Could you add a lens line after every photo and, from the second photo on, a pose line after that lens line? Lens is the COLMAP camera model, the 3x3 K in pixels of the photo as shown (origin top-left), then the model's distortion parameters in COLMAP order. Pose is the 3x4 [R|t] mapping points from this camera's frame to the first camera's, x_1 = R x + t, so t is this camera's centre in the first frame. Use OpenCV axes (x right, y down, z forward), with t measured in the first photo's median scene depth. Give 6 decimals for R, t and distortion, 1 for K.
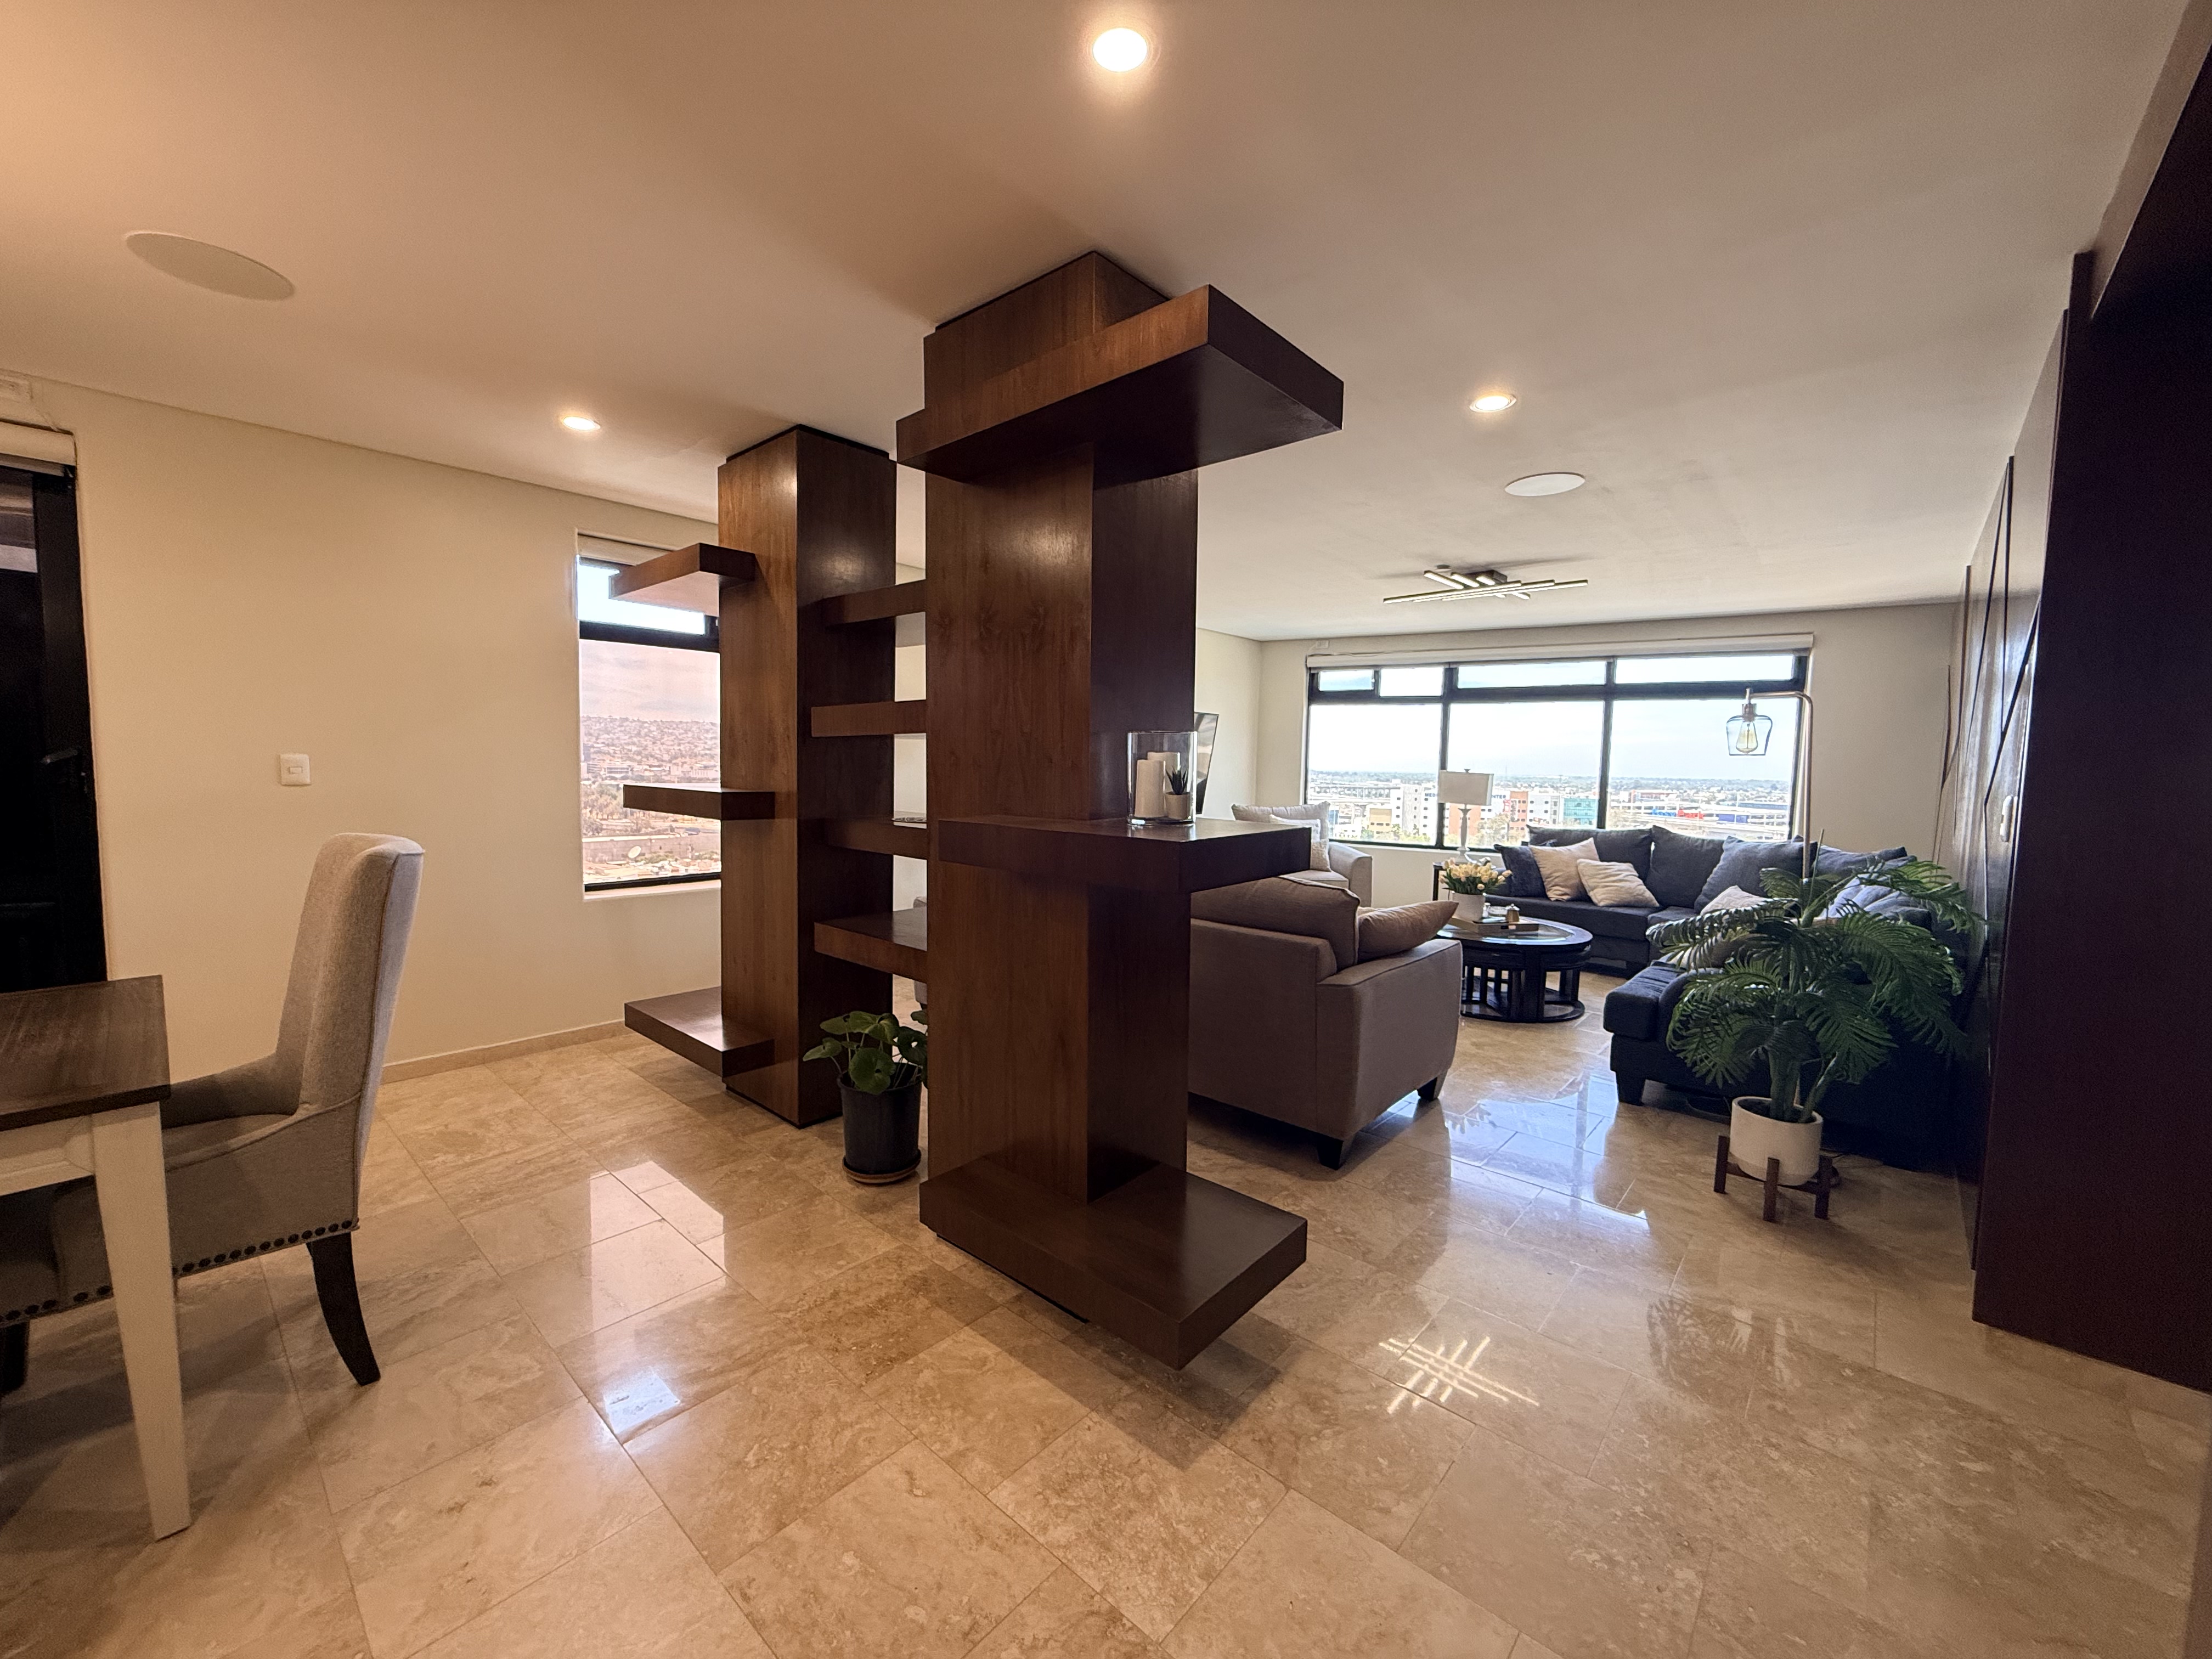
lens RADIAL K [[880.7, 0, 1109.4], [0, 880.7, 825.9], [0, 0, 1]] dist [0.000307, 0.000302]
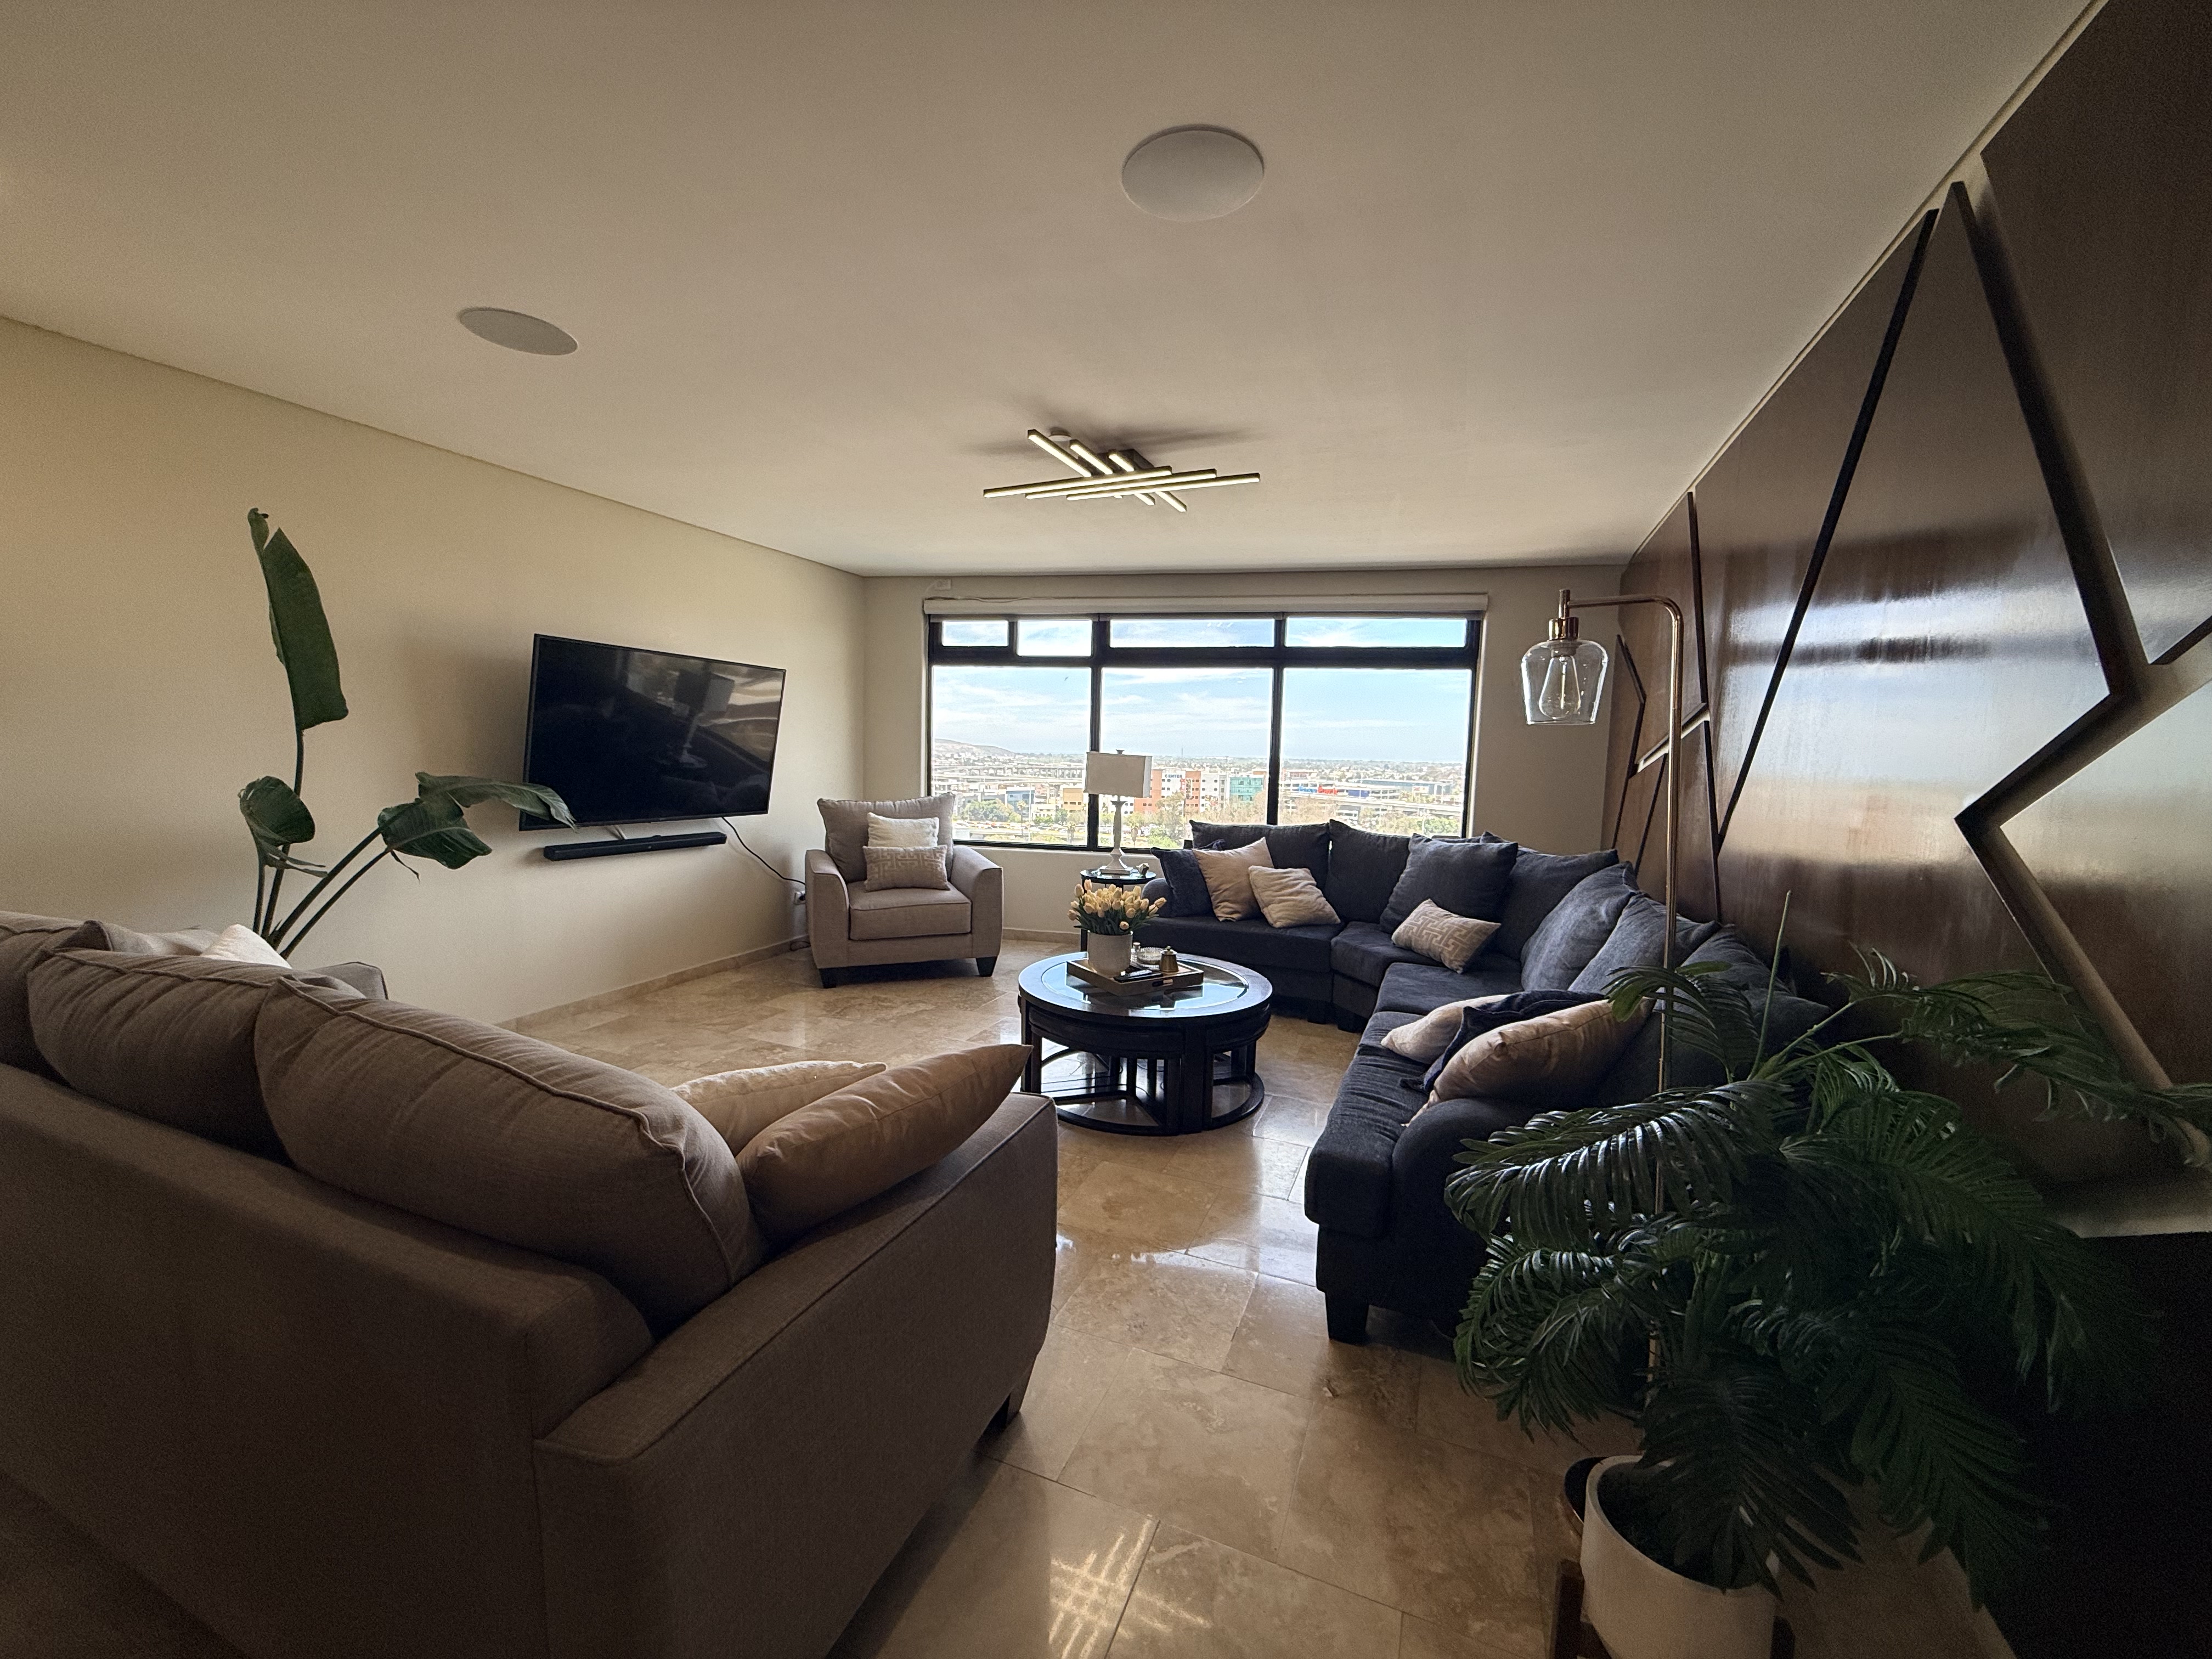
lens RADIAL K [[880.7, 0, 1114.1], [0, 880.7, 834.2], [0, 0, 1]] dist [0.000307, 0.000302]
pose [[0.940673, -0.028932, 0.338078, 0.161249], [0.018466, 0.999247, 0.034133, -0.019839], [-0.338811, -0.025865, 0.940499, 0.316914]]
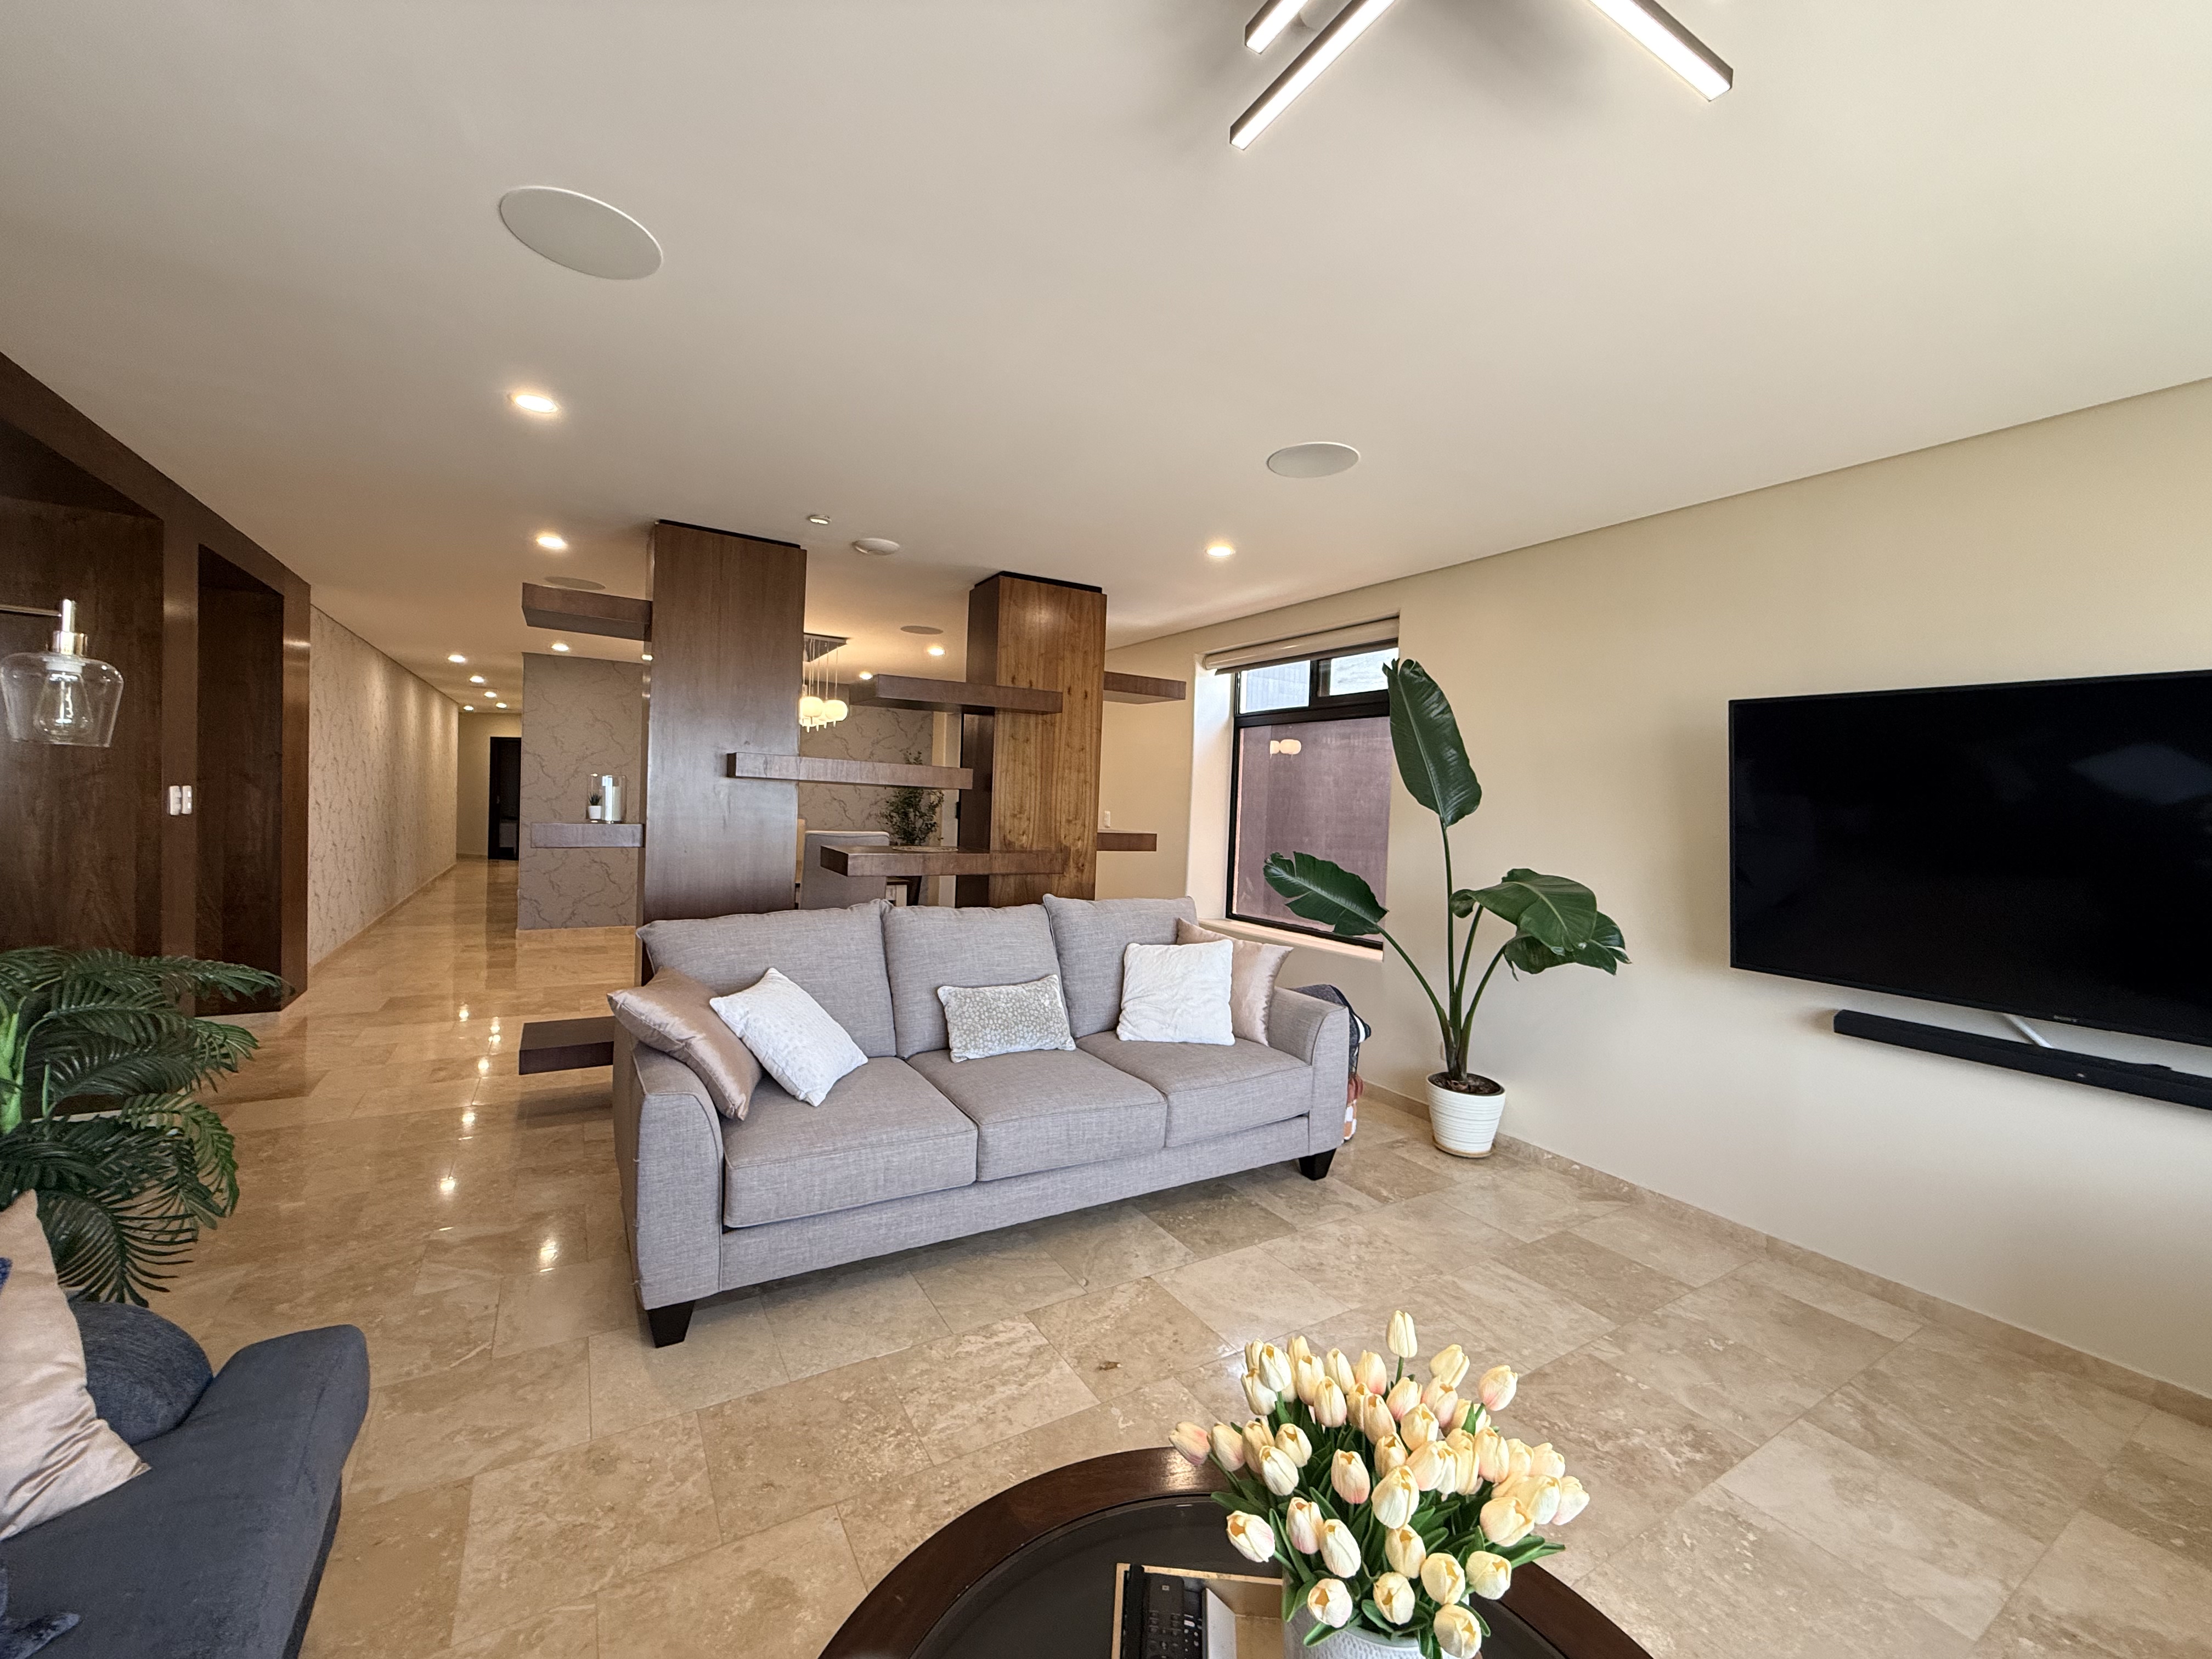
lens RADIAL K [[880.7, 0, 1087.4], [0, 880.7, 827.9], [0, 0, 1]] dist [0.000307, 0.000302]
pose [[-0.310740, 0.005199, -0.950481, 0.469611], [-0.116640, 0.992219, 0.043560, -0.054999], [0.943311, 0.124400, -0.307715, 0.789150]]
